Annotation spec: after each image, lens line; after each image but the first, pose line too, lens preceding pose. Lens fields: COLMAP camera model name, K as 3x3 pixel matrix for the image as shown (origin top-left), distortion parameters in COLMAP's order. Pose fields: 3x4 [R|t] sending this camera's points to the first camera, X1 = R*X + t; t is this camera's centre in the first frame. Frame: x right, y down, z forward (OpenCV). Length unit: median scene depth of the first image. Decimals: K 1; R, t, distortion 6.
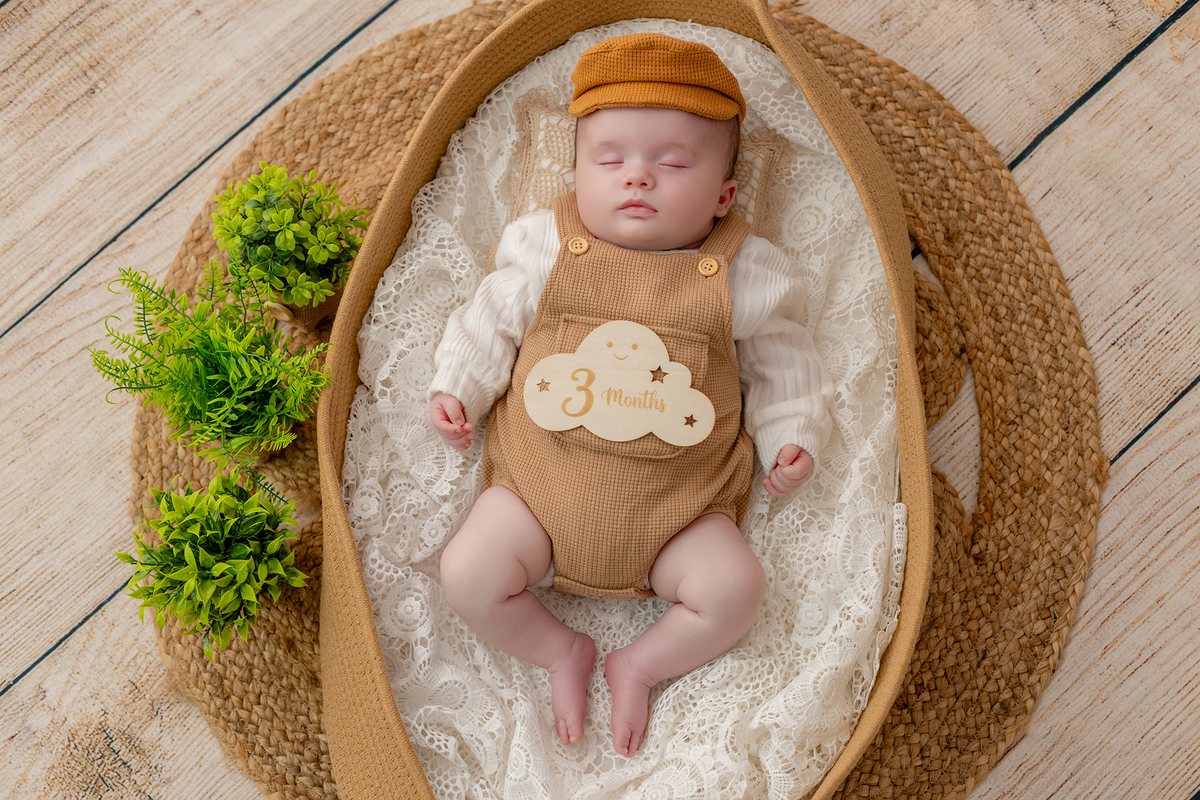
lens RADIAL K [[1767.8, 0, 597.7], [0, 1767.8, 390.2], [0, 0, 1]] dist [-0.018958, 0.000000]
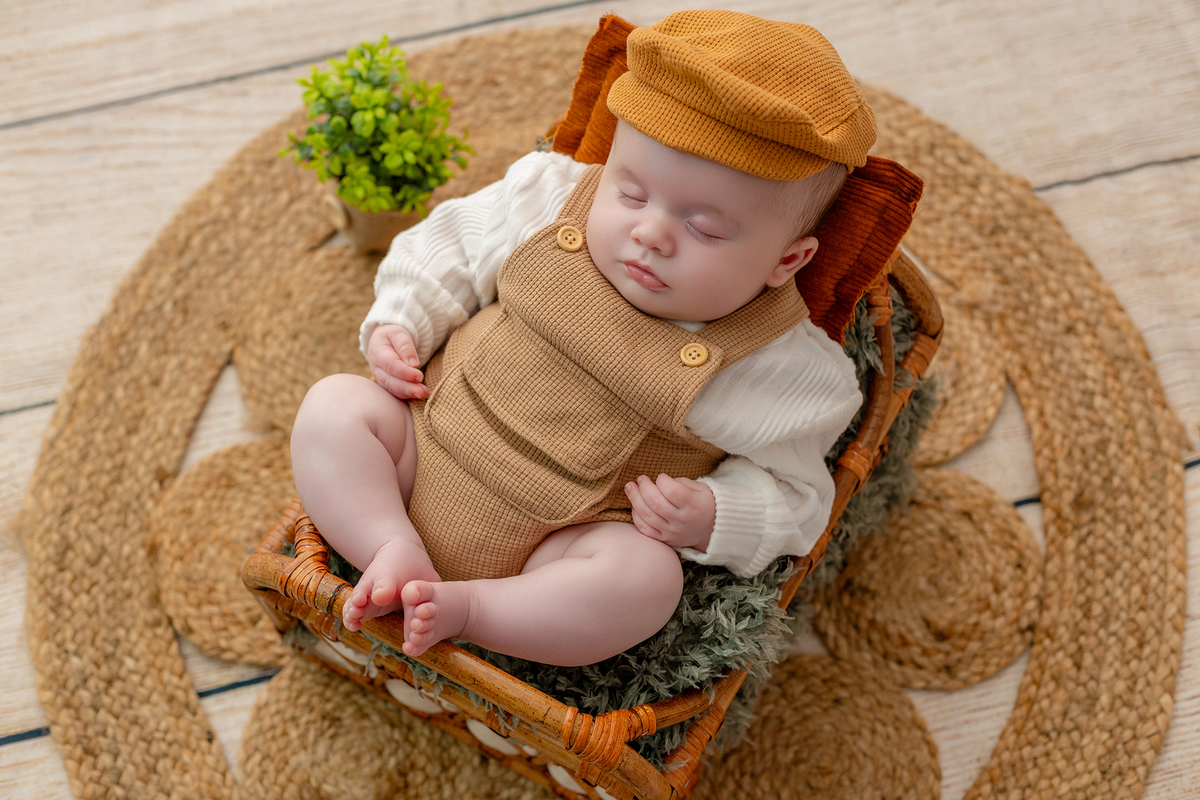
lens RADIAL K [[1767.8, 0, 611.3], [0, 1767.8, 411.4], [0, 0, 1]] dist [-0.018958, 0.000000]
pose [[0.875638, 0.456383, -0.158026, 0.118347], [-0.473412, 0.875833, -0.093796, 0.057426], [0.095598, 0.156943, 0.982970, 0.159880]]
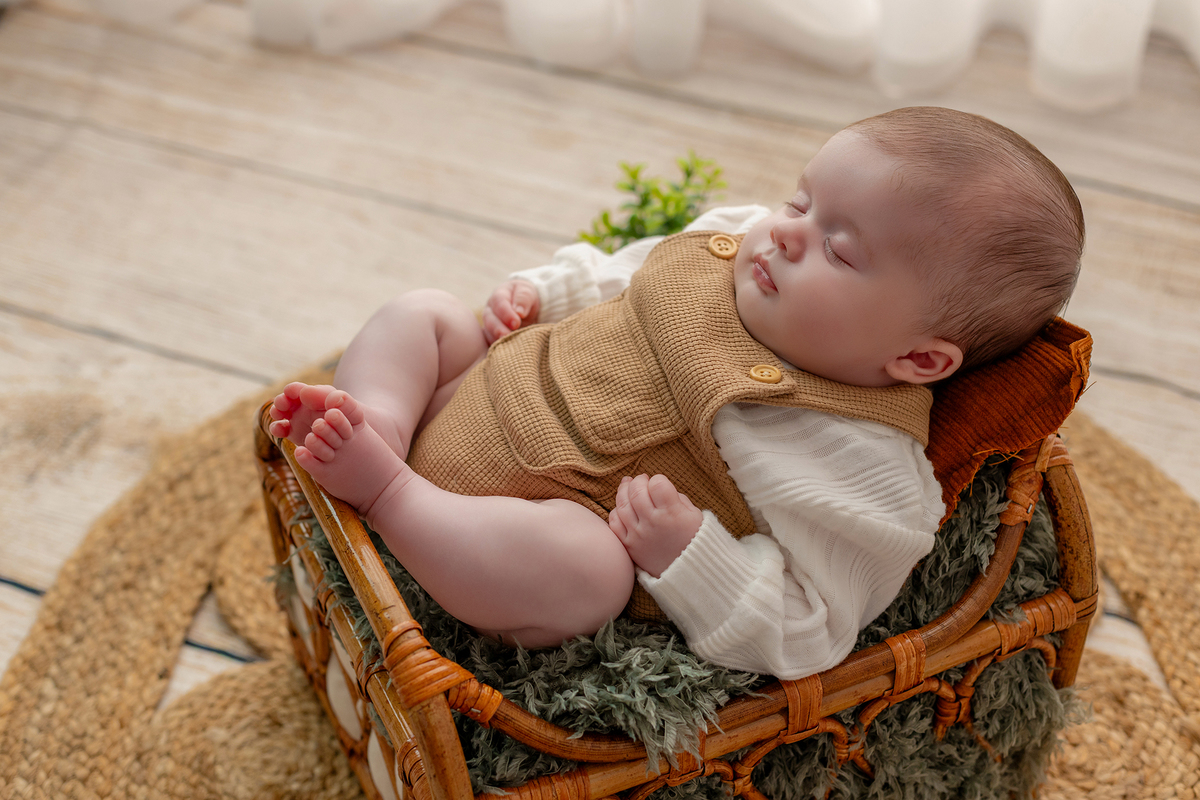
lens RADIAL K [[1767.8, 0, 601.3], [0, 1767.8, 464.8], [0, 0, 1]] dist [-0.018958, 0.000000]
pose [[0.433479, 0.630813, -0.643561, 0.388195], [-0.876878, 0.459934, -0.139809, 0.100666], [0.207802, 0.624929, 0.752517, 0.383615]]
